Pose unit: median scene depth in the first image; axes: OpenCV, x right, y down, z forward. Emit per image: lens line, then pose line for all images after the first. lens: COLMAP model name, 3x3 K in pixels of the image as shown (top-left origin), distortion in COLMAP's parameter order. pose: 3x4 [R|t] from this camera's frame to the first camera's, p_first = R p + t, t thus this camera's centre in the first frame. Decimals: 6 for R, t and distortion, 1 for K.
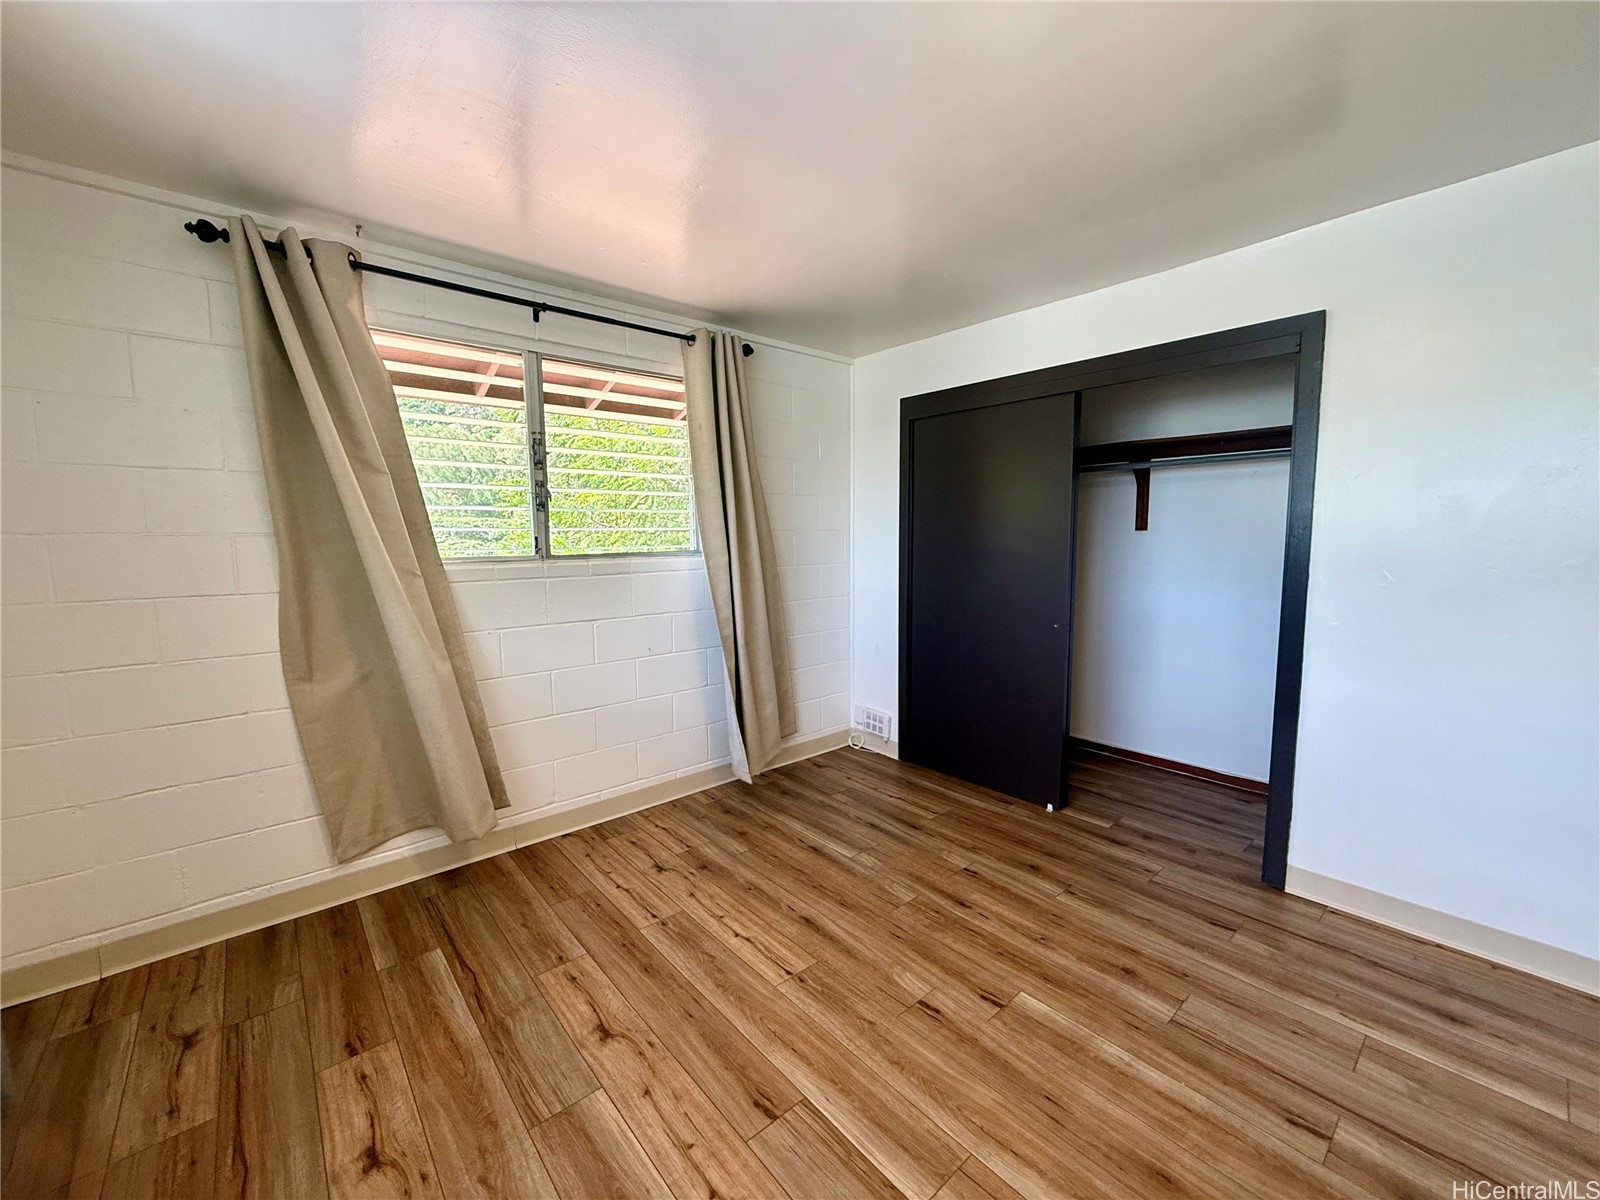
lens RADIAL K [[638.7, 0, 803.4], [0, 638.7, 596.2], [0, 0, 1]] dist [-0.001874, 0.001076]
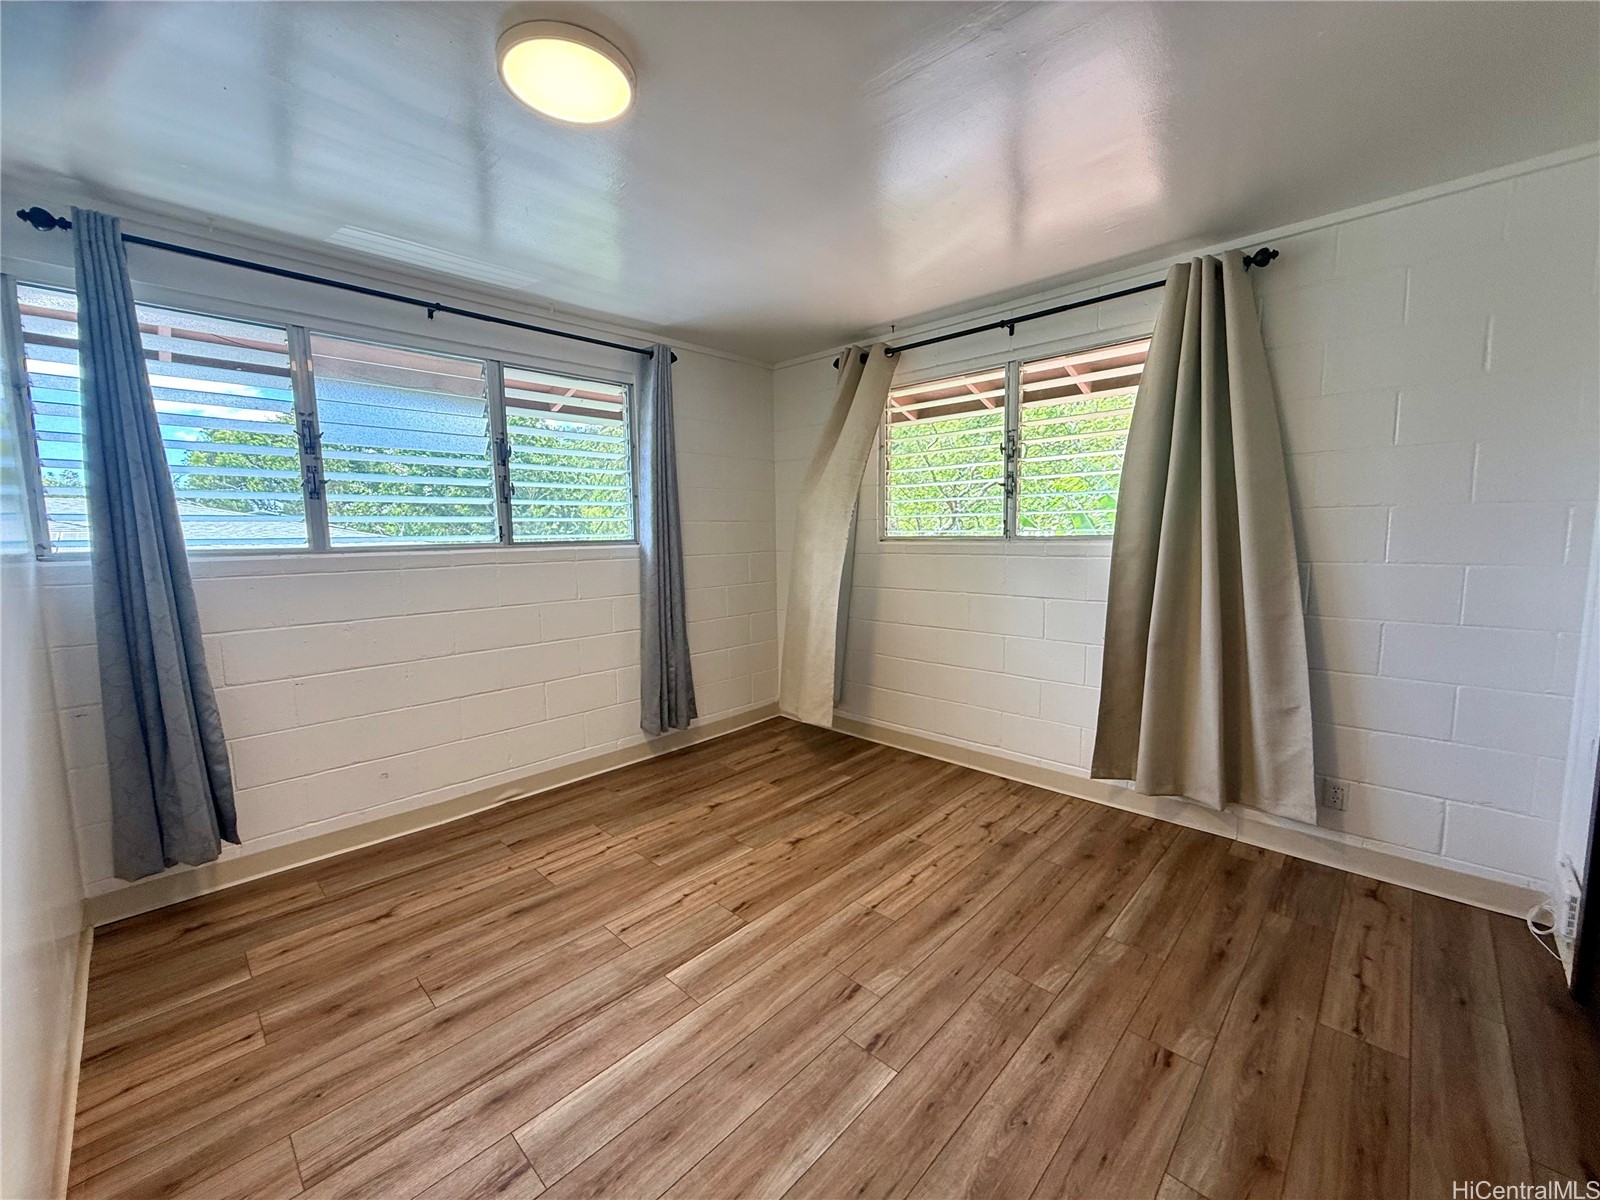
lens RADIAL K [[638.7, 0, 786.4], [0, 638.7, 593.8], [0, 0, 1]] dist [-0.001874, 0.001076]
pose [[0.081357, 0.110728, -0.990515, 1.004152], [-0.078528, 0.991432, 0.104381, -0.066930], [0.993587, 0.069291, 0.089355, 0.686711]]
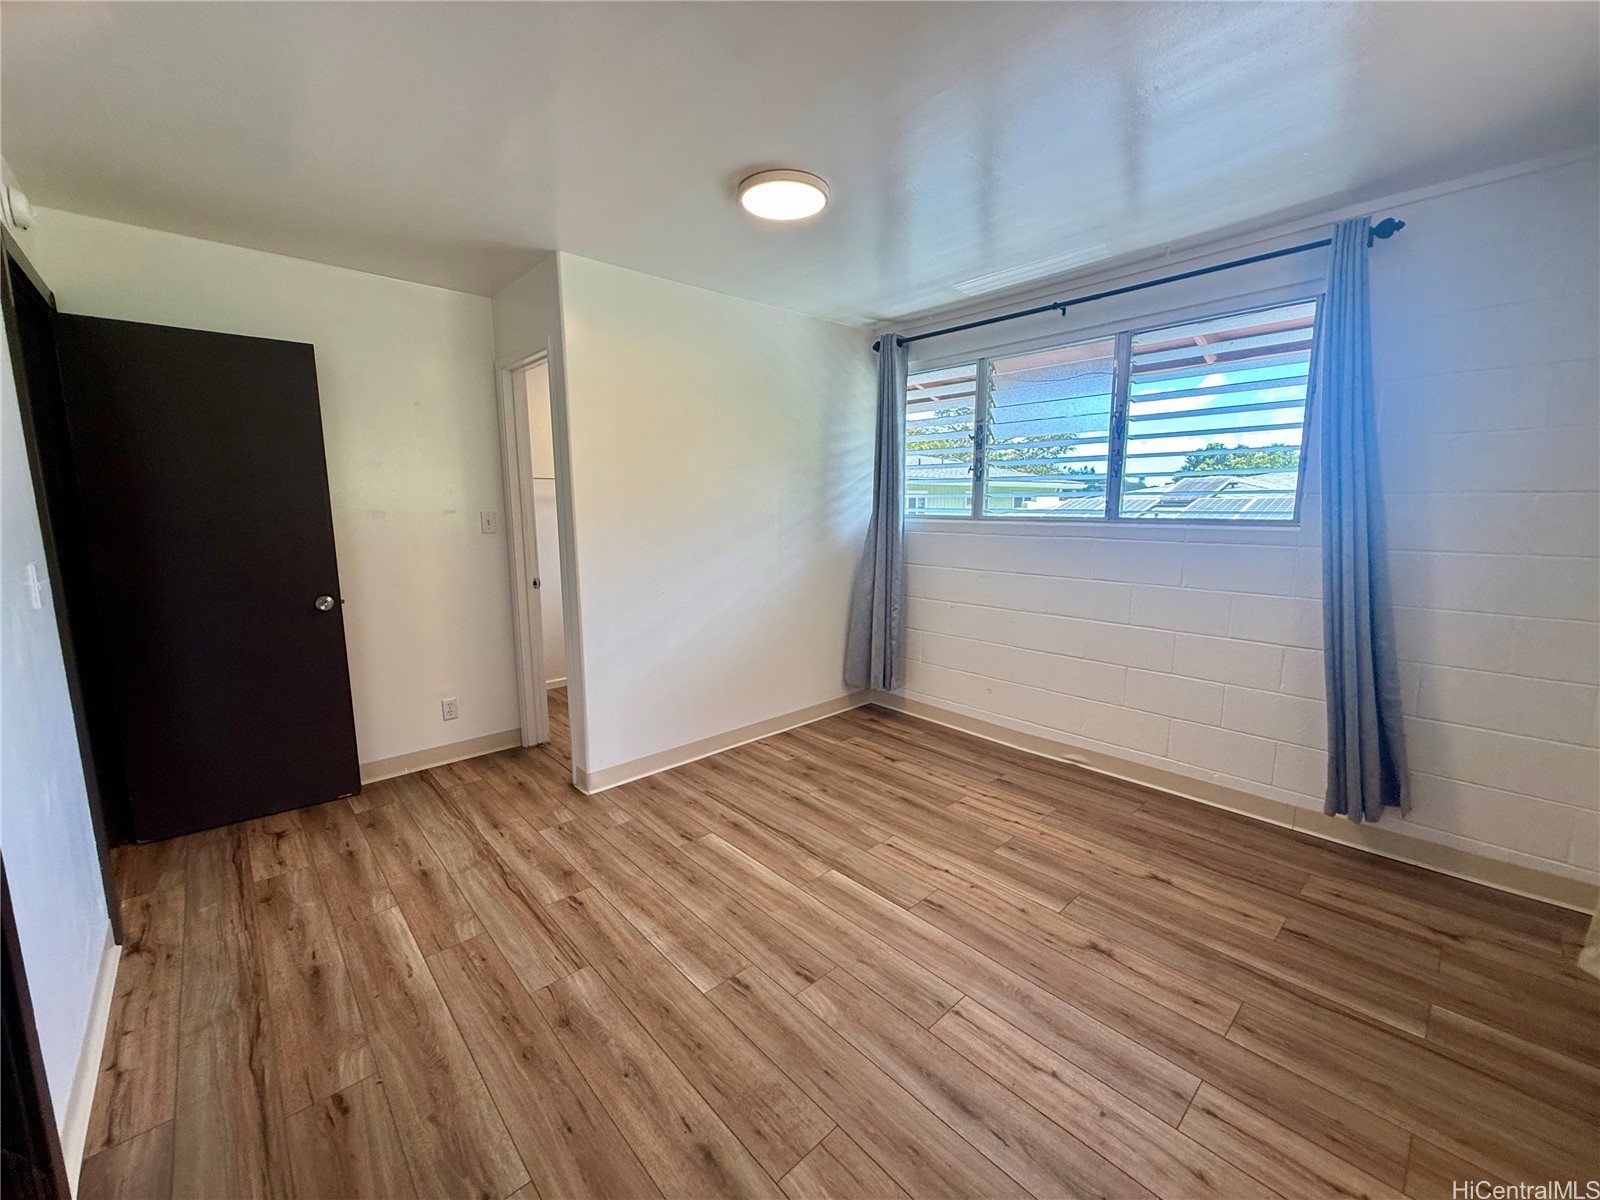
lens RADIAL K [[638.7, 0, 806.1], [0, 638.7, 598.9], [0, 0, 1]] dist [-0.001874, 0.001076]
pose [[-0.999215, 0.020260, -0.034048, 0.196103], [0.011613, 0.971389, 0.237210, -0.159418], [0.037880, 0.236629, -0.970861, 1.657820]]
